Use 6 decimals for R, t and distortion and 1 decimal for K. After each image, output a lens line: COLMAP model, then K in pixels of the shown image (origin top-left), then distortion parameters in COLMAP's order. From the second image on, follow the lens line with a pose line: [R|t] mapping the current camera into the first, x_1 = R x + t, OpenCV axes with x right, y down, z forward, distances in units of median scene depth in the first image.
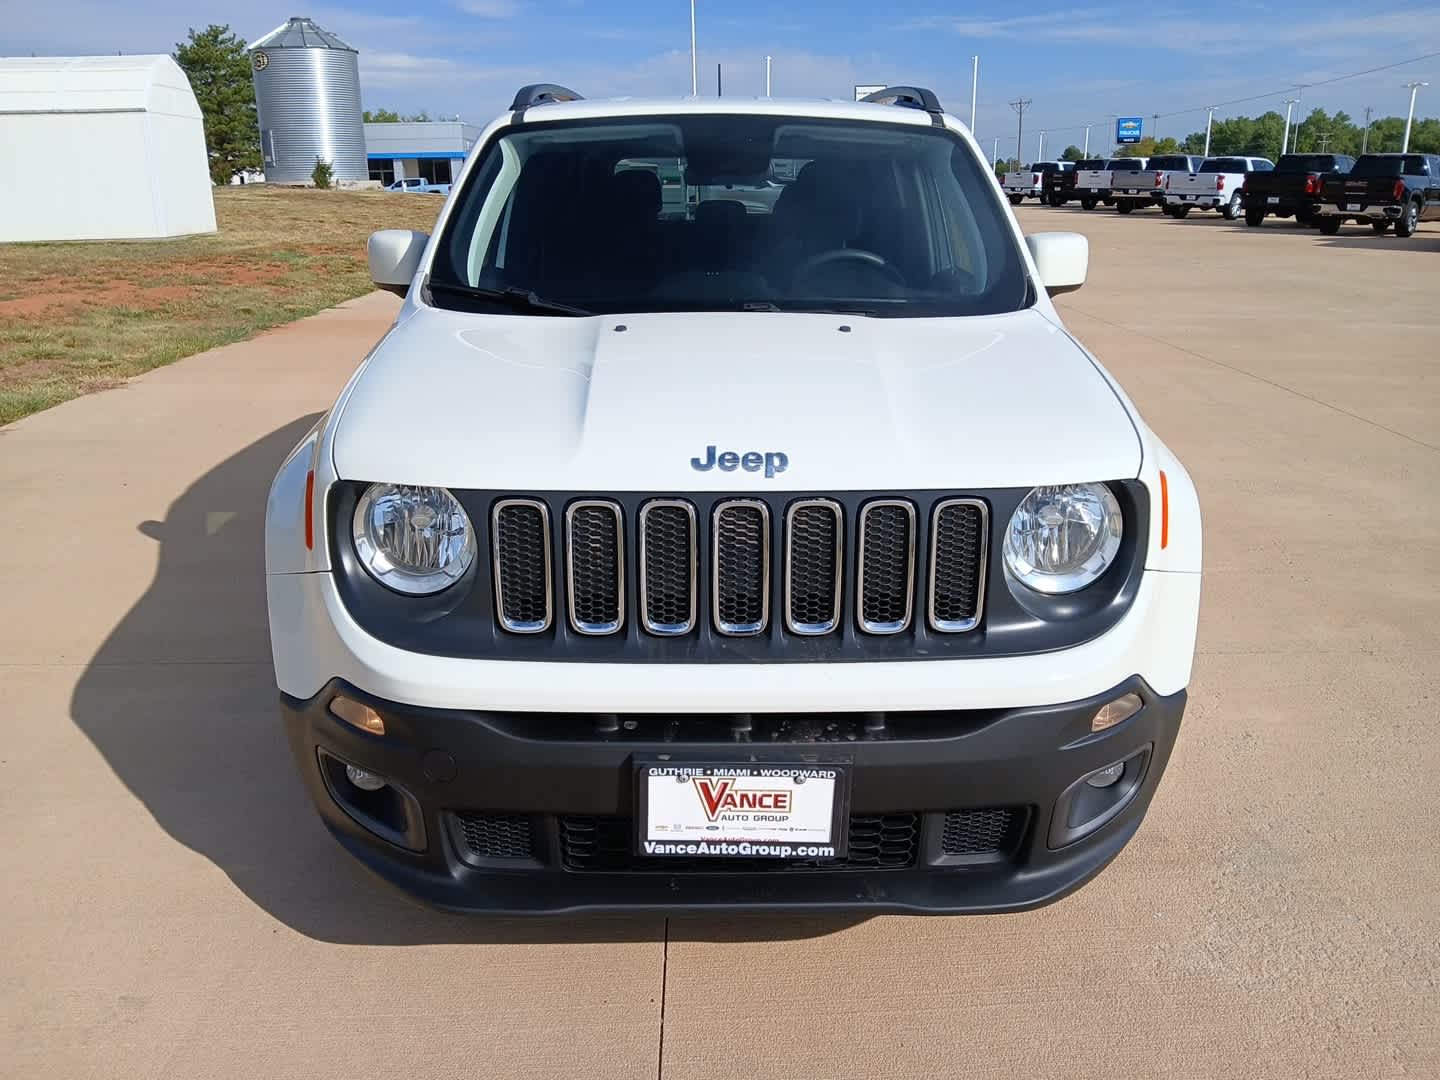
lens RADIAL K [[1139.4, 0, 720.0], [0, 1139.4, 540.0], [0, 0, 1]] dist [-0.032833, -0.007383]
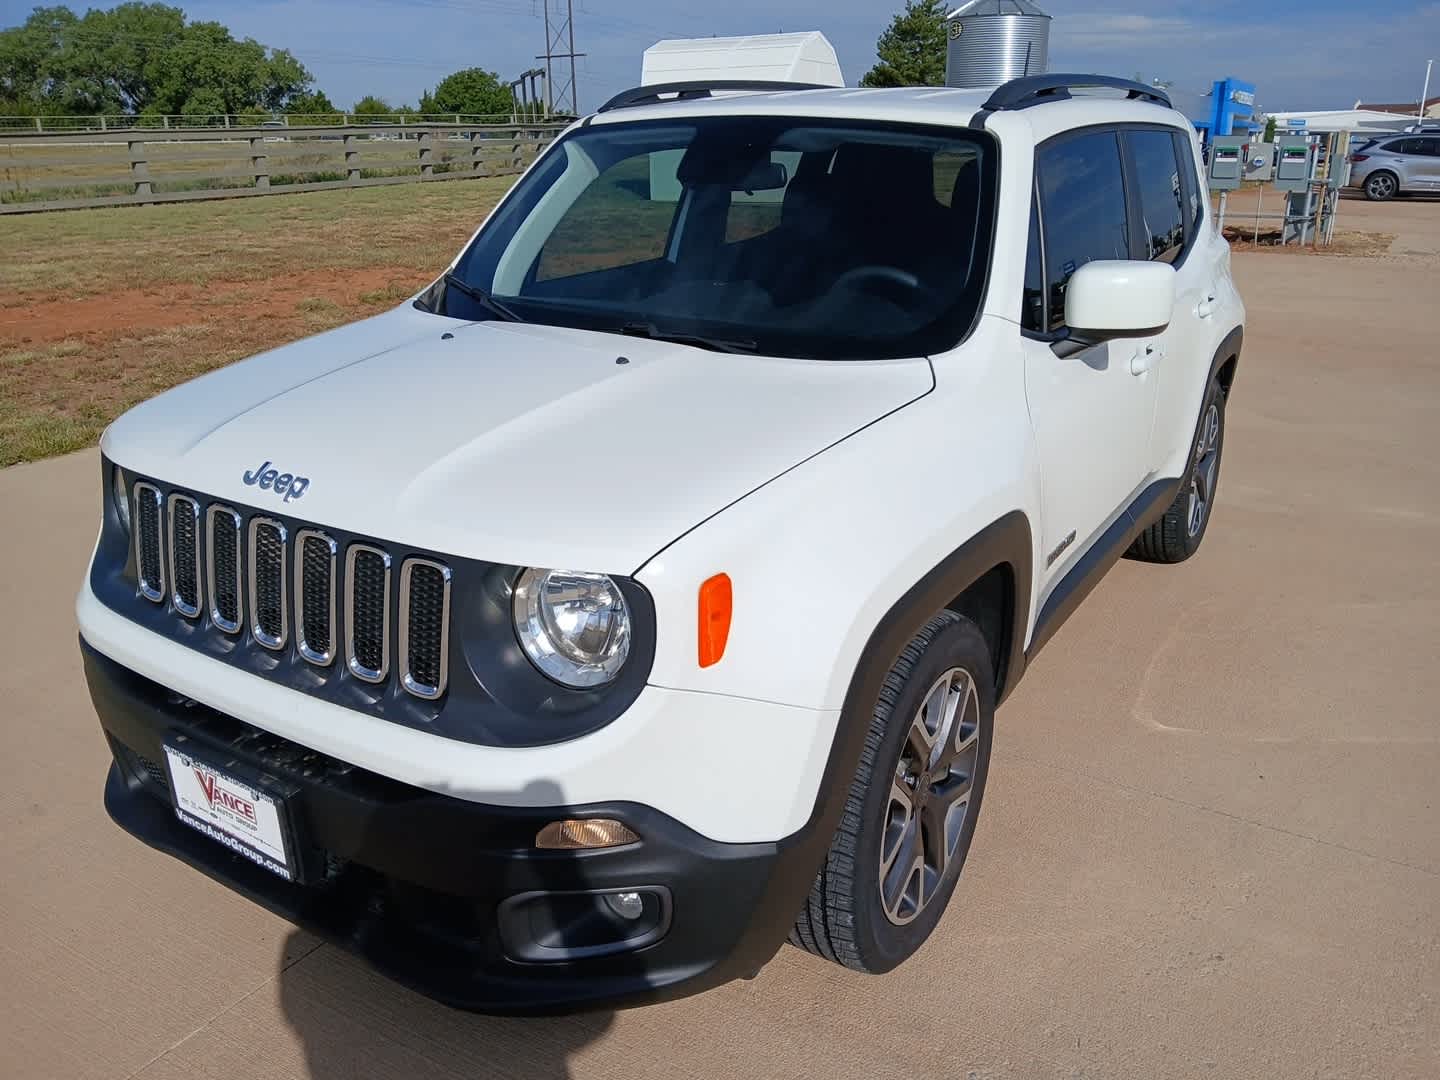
lens RADIAL K [[1108.2, 0, 720.0], [0, 1108.2, 540.0], [0, 0, 1]] dist [0.001731, -0.006687]
pose [[0.840030, 0.183729, -0.510483, 0.820125], [-0.166183, 0.982823, 0.080265, -0.153411], [0.516461, 0.017409, 0.856134, 0.324777]]
